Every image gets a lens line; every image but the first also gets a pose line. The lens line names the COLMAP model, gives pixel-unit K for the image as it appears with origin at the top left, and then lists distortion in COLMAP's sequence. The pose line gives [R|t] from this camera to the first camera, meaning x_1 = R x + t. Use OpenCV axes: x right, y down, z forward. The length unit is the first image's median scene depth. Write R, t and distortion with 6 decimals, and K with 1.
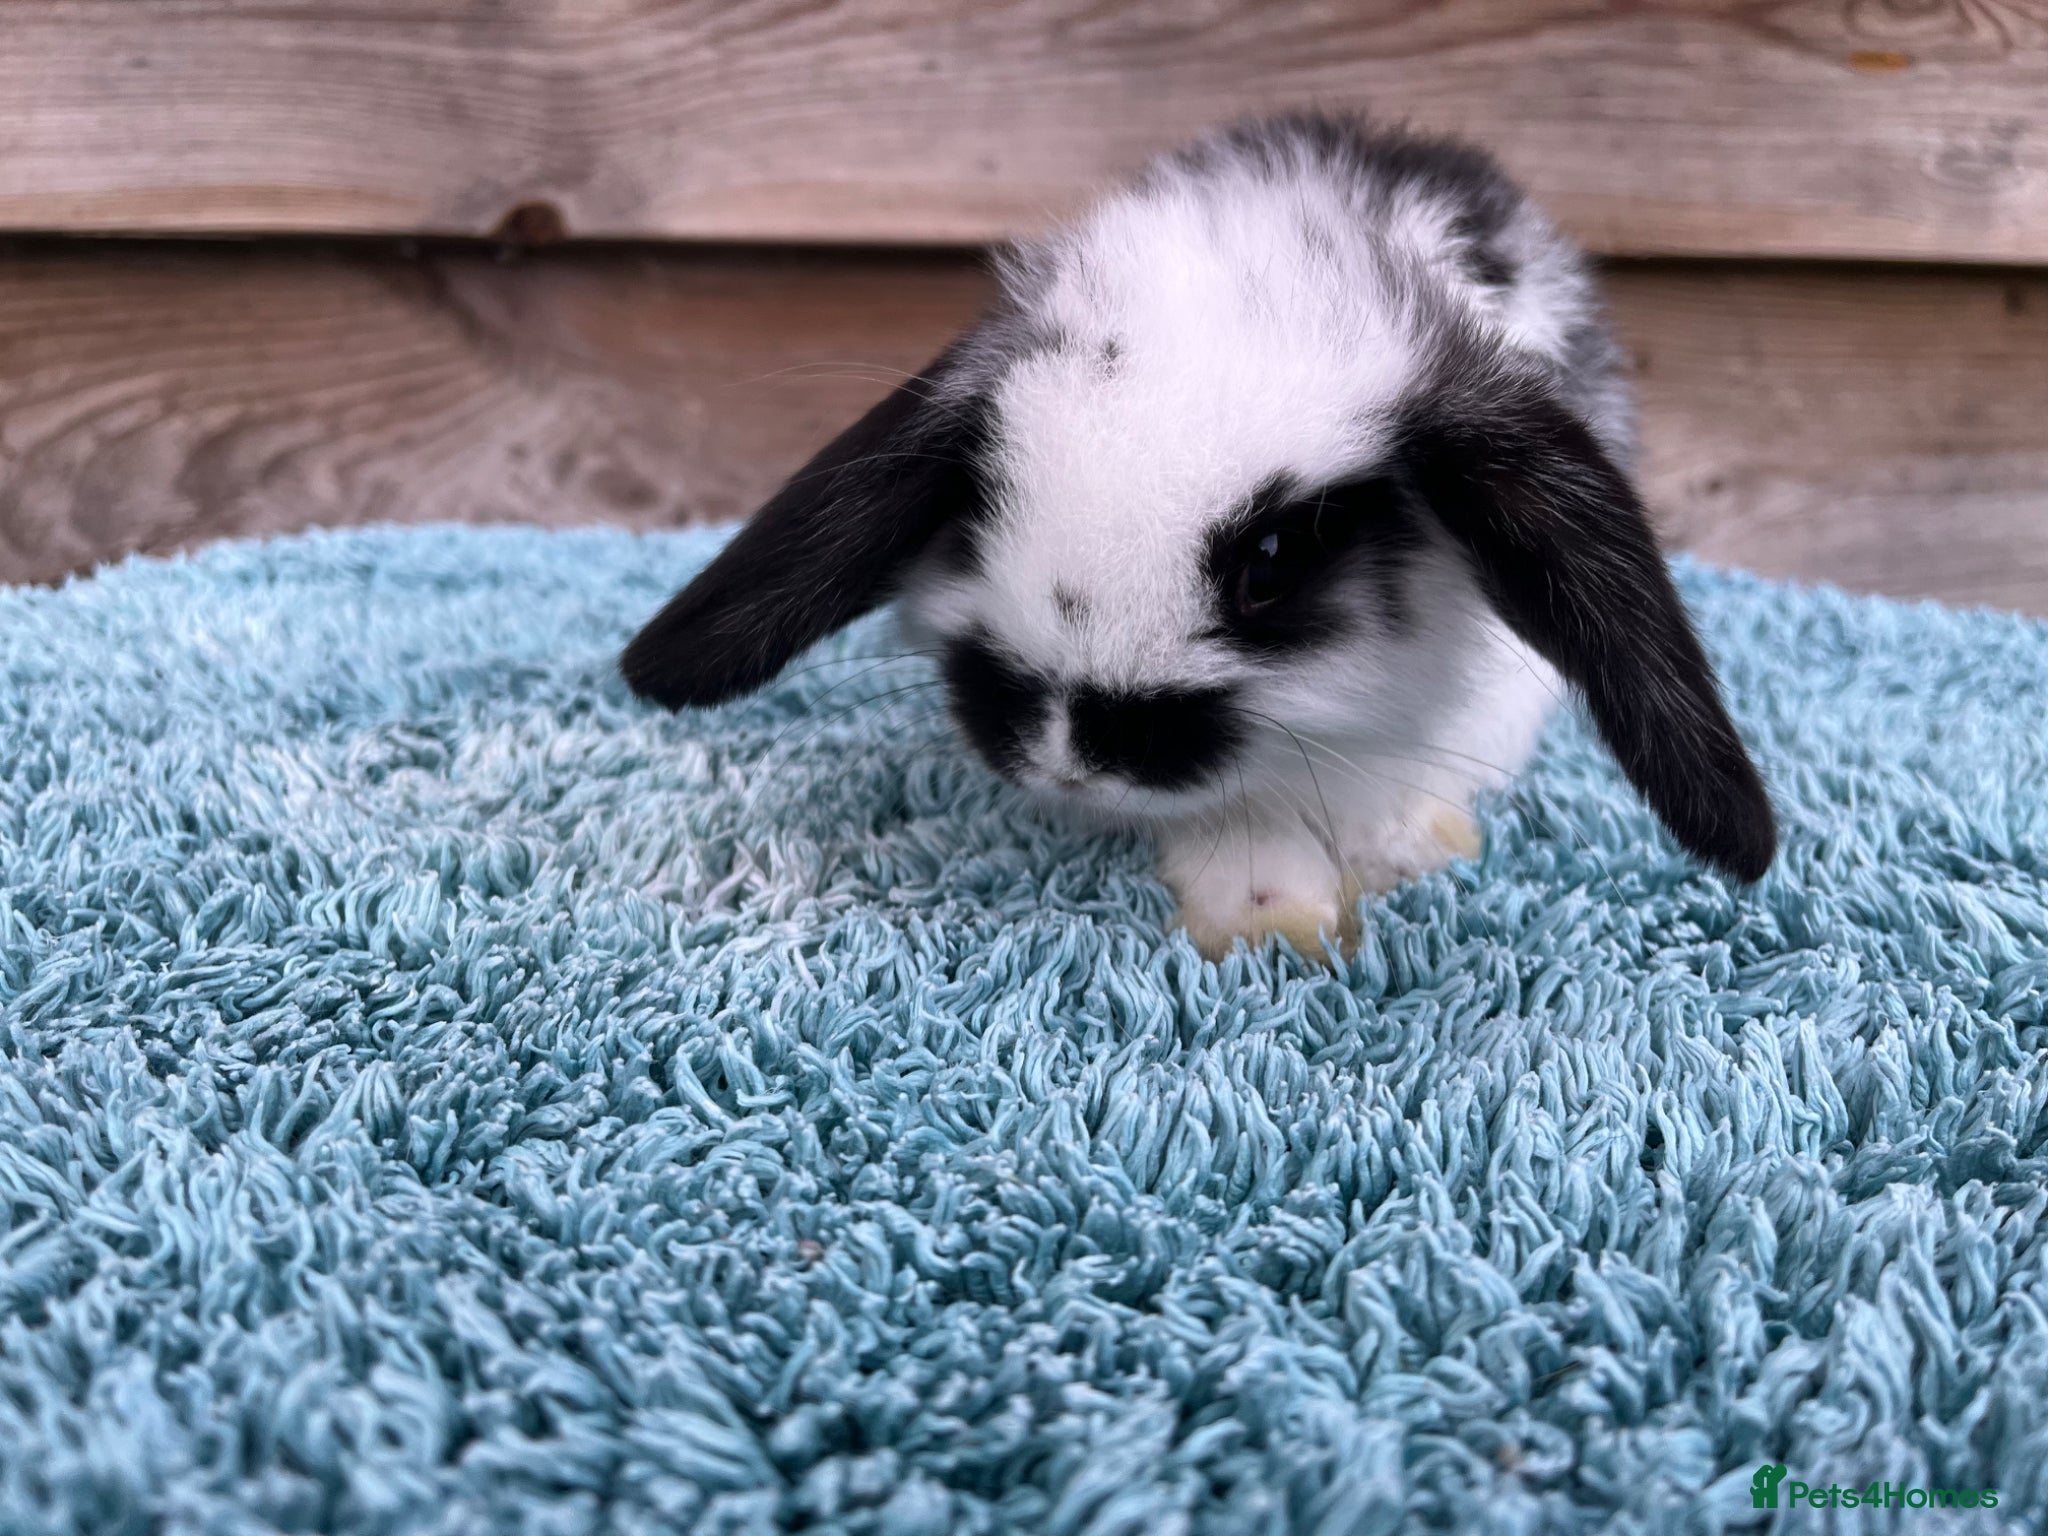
lens RADIAL K [[1630.8, 0, 1032.0], [0, 1630.8, 764.4], [0, 0, 1]] dist [0.045873, -0.092425]
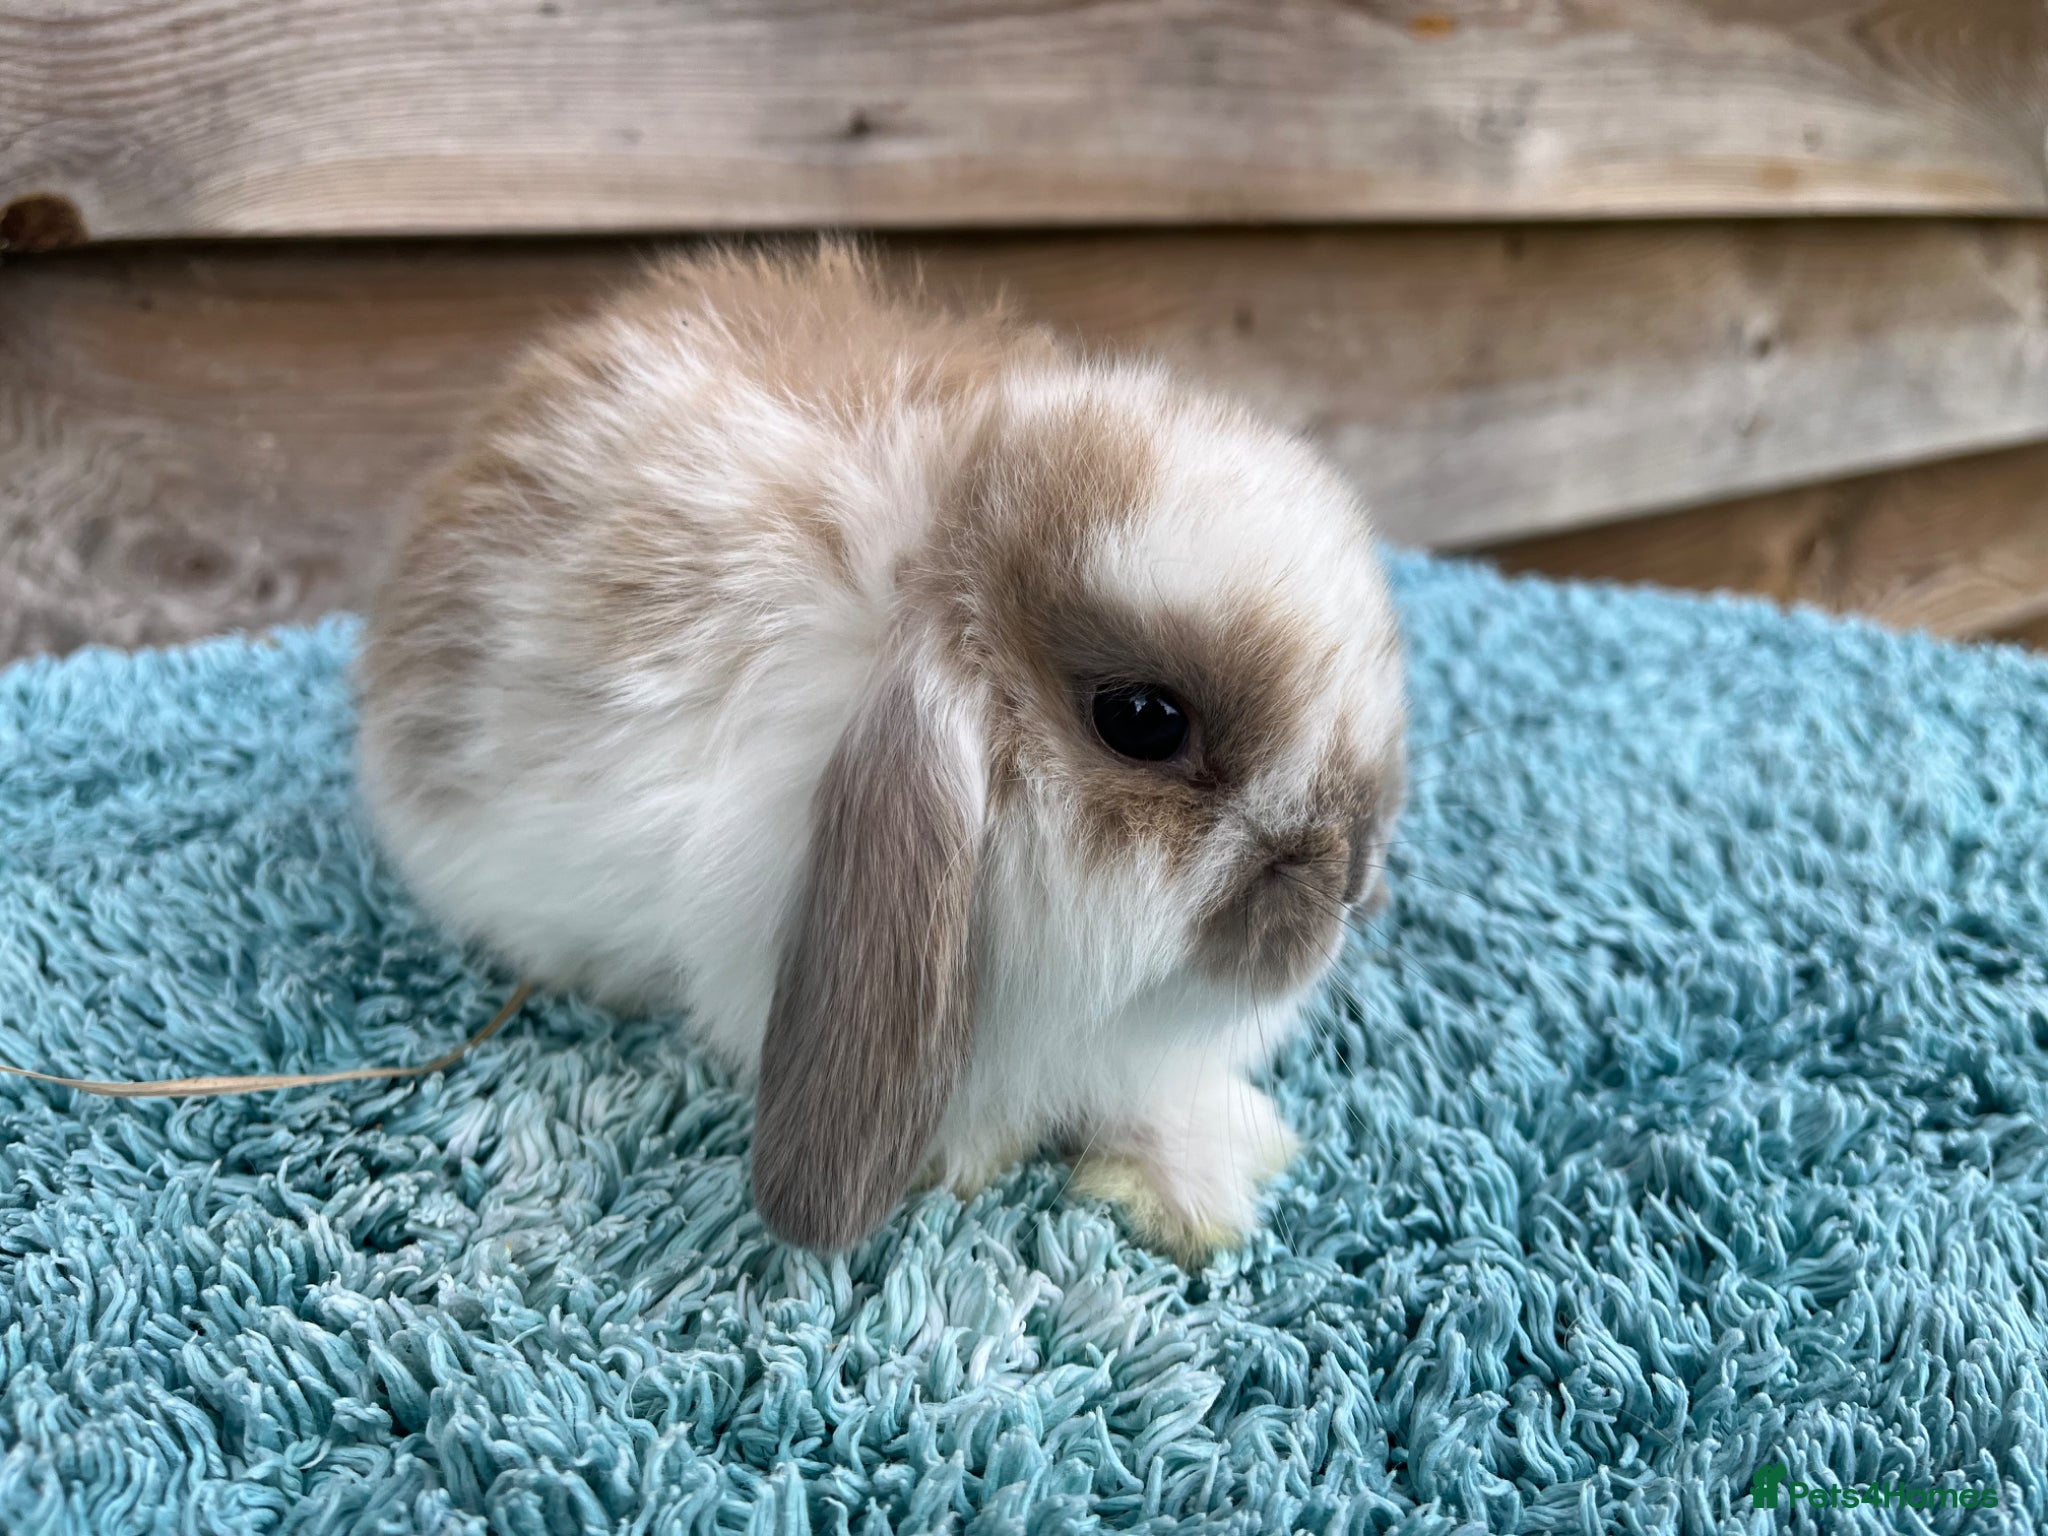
lens RADIAL K [[1630.8, 0, 1076.4], [0, 1630.8, 764.7], [0, 0, 1]] dist [0.045873, -0.092425]
pose [[0.893840, -0.144893, 0.424330, -0.234864], [0.094865, 0.986037, 0.136865, -0.151832], [-0.438236, -0.082082, 0.895104, 0.140156]]
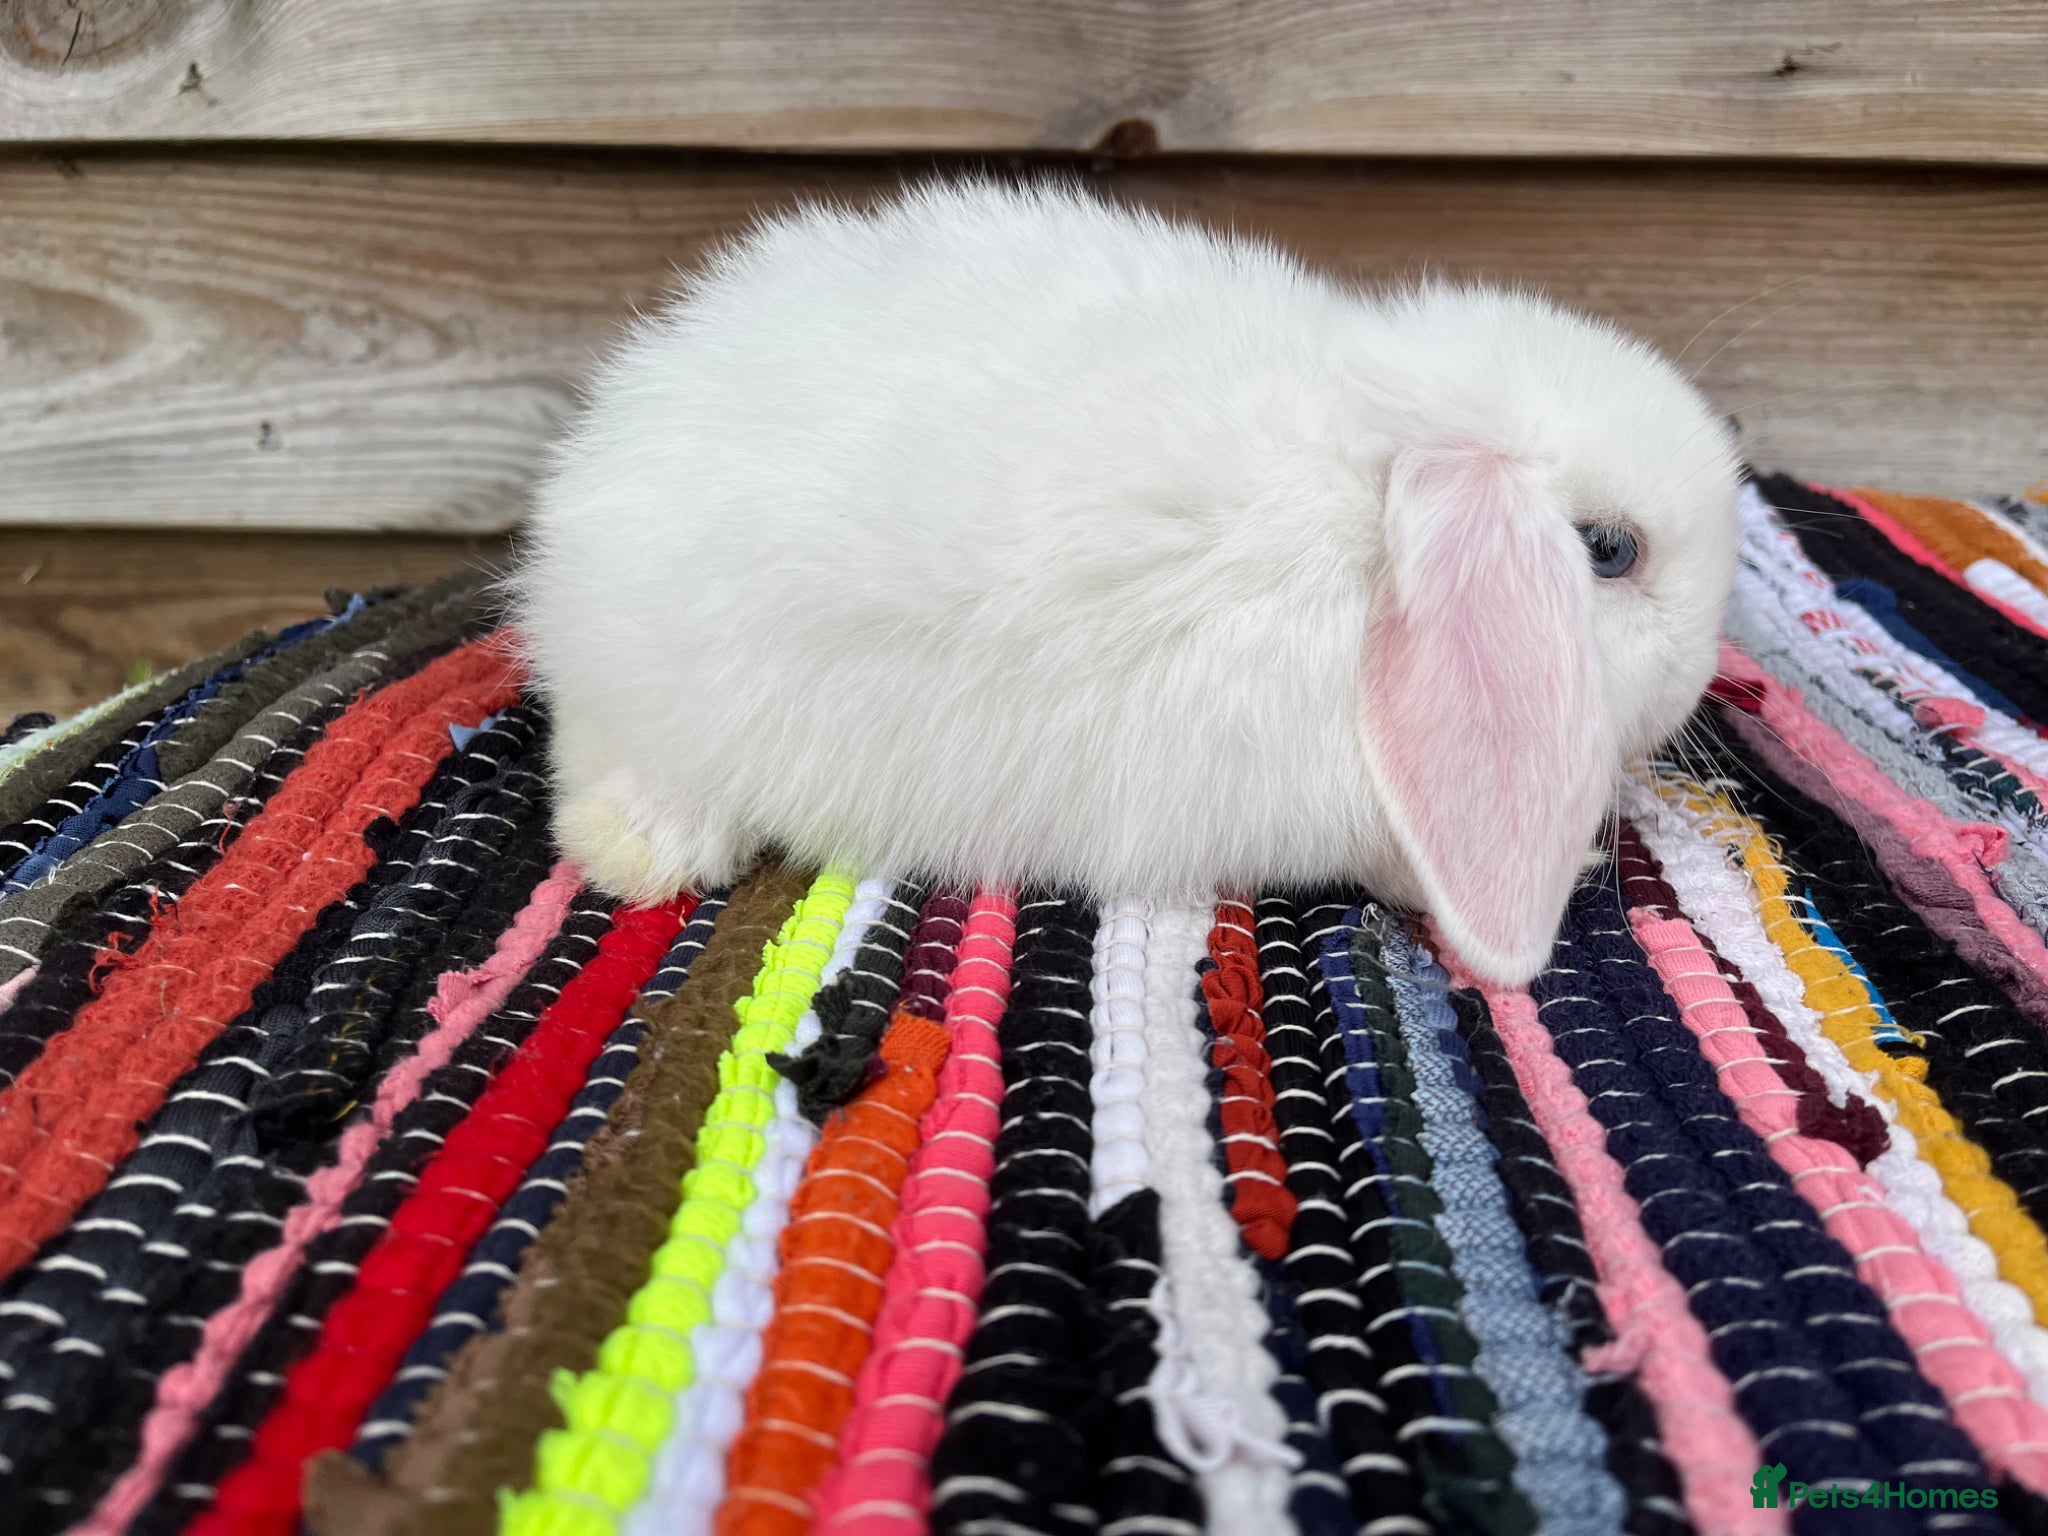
lens RADIAL K [[1630.8, 0, 1024.1], [0, 1630.8, 751.1], [0, 0, 1]] dist [0.045873, -0.092425]
pose [[0.967115, 0.087709, -0.238740, -0.075649], [-0.070027, 0.994204, 0.081579, -0.007924], [0.244511, -0.062178, 0.967651, -0.103759]]
